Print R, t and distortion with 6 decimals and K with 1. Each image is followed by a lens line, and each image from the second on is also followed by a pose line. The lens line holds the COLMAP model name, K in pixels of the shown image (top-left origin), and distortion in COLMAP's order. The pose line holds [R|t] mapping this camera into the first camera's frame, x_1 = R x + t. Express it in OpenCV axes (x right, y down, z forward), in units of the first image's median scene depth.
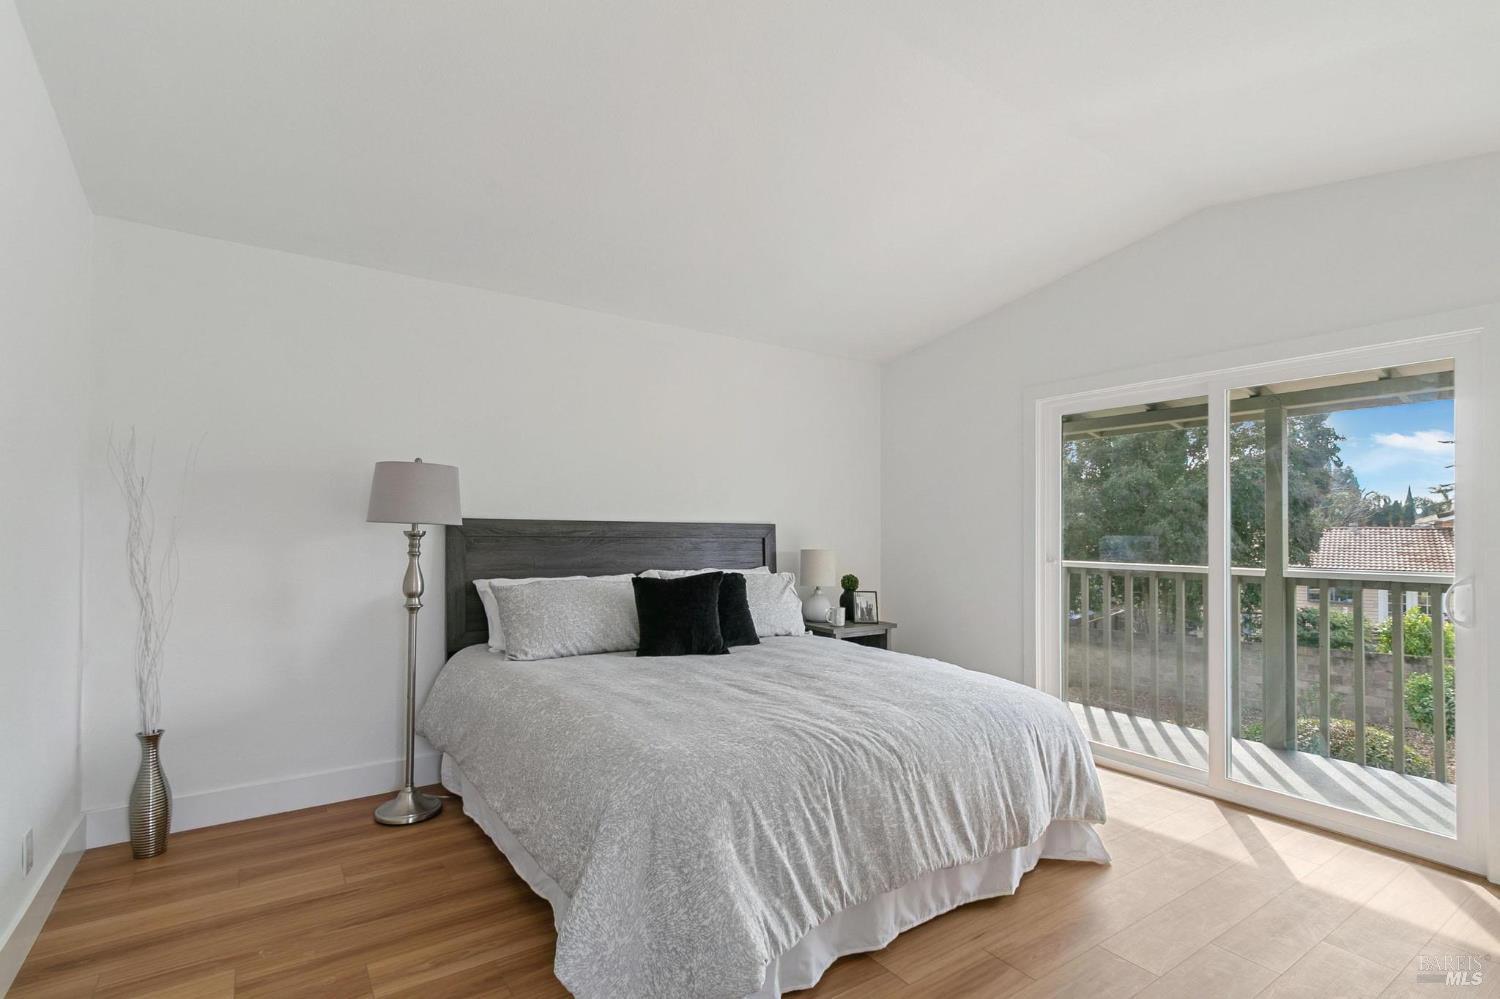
lens RADIAL K [[714.0, 0, 732.4], [0, 714.0, 509.7], [0, 0, 1]] dist [-0.000237, -0.001013]
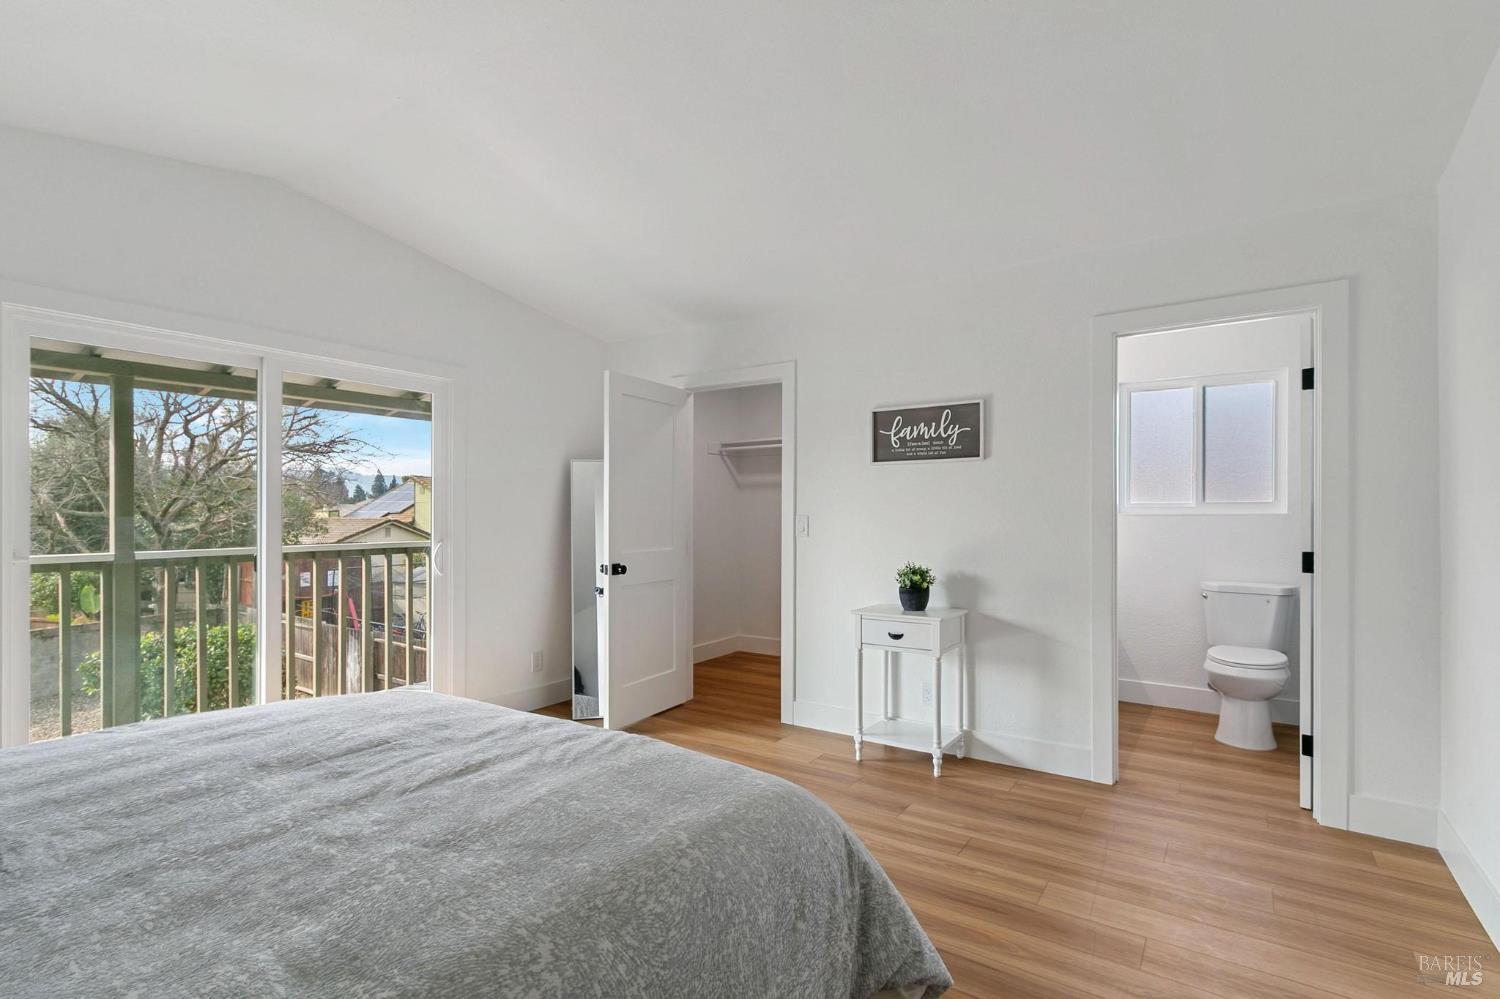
lens RADIAL K [[714.0, 0, 732.4], [0, 714.0, 509.7], [0, 0, 1]] dist [-0.000237, -0.001013]
pose [[-0.361558, -0.002607, 0.932346, -0.471749], [-0.027156, 0.999601, -0.007736, 0.018220], [-0.931954, -0.028116, -0.361484, 0.750359]]
